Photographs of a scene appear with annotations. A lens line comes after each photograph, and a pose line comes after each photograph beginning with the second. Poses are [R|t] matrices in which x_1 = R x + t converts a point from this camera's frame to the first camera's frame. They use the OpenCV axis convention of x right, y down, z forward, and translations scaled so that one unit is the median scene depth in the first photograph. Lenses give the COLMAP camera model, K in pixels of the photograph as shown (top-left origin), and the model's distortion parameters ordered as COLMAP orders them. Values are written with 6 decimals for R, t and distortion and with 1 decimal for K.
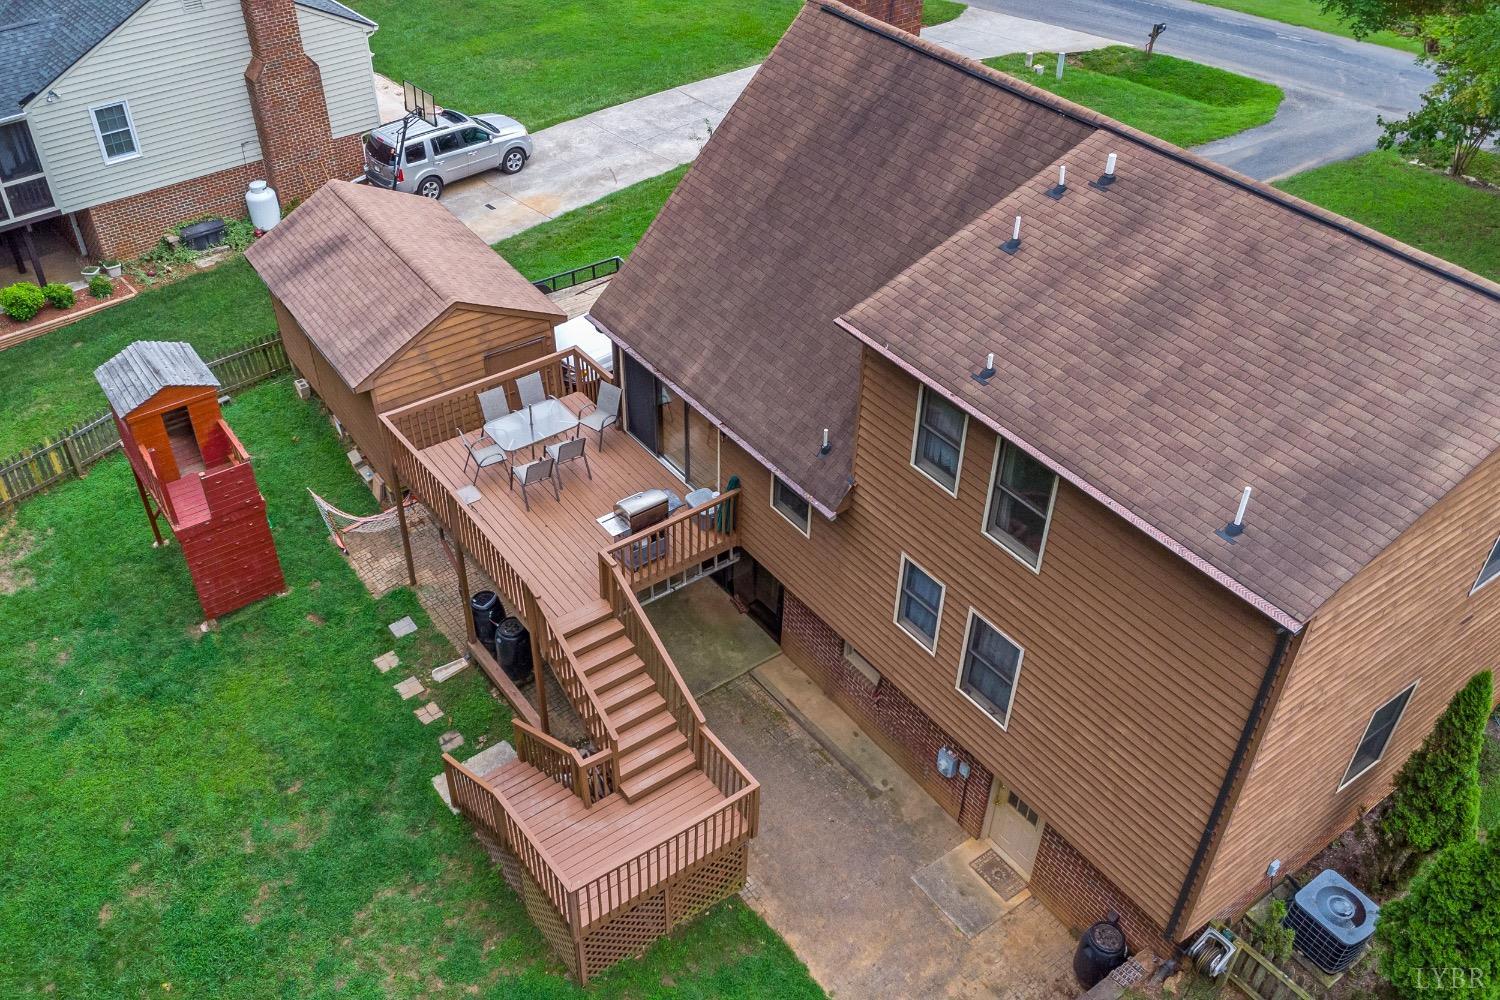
lens RADIAL K [[1330.4, 0, 739.2], [0, 1330.4, 497.1], [0, 0, 1]] dist [0.034580, -0.040525]
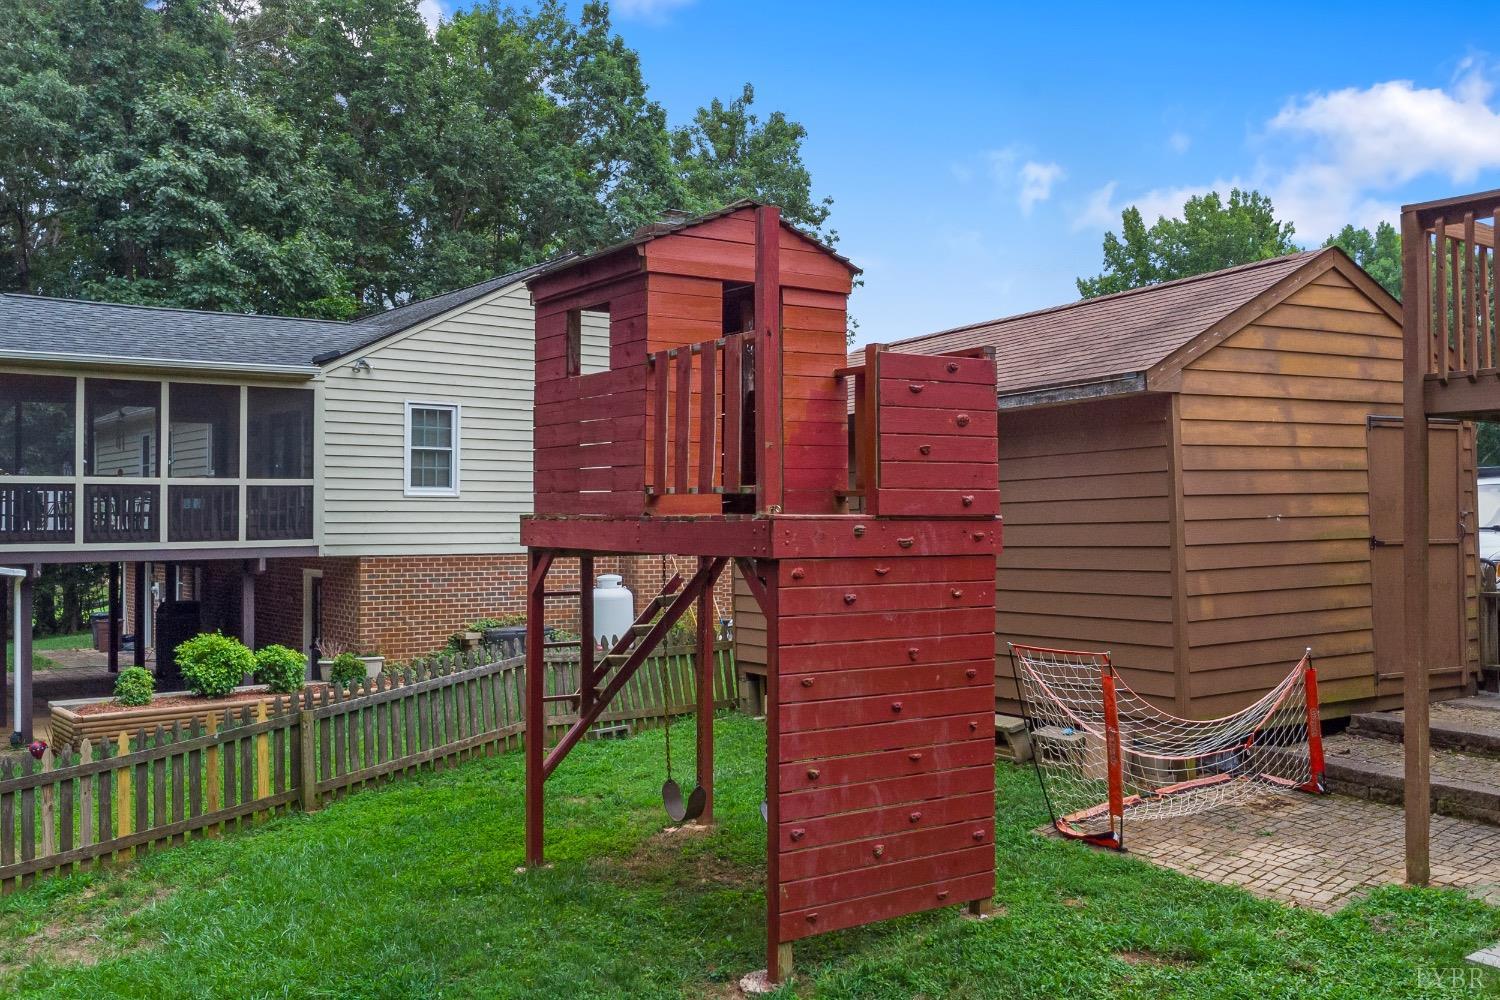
lens RADIAL K [[1330.4, 0, 749.4], [0, 1330.4, 483.5], [0, 0, 1]] dist [0.034580, -0.040525]
pose [[0.999014, -0.009579, -0.043339, -0.291222], [-0.020660, 0.763840, -0.645075, 0.148316], [0.039283, 0.645334, 0.762890, 0.539765]]
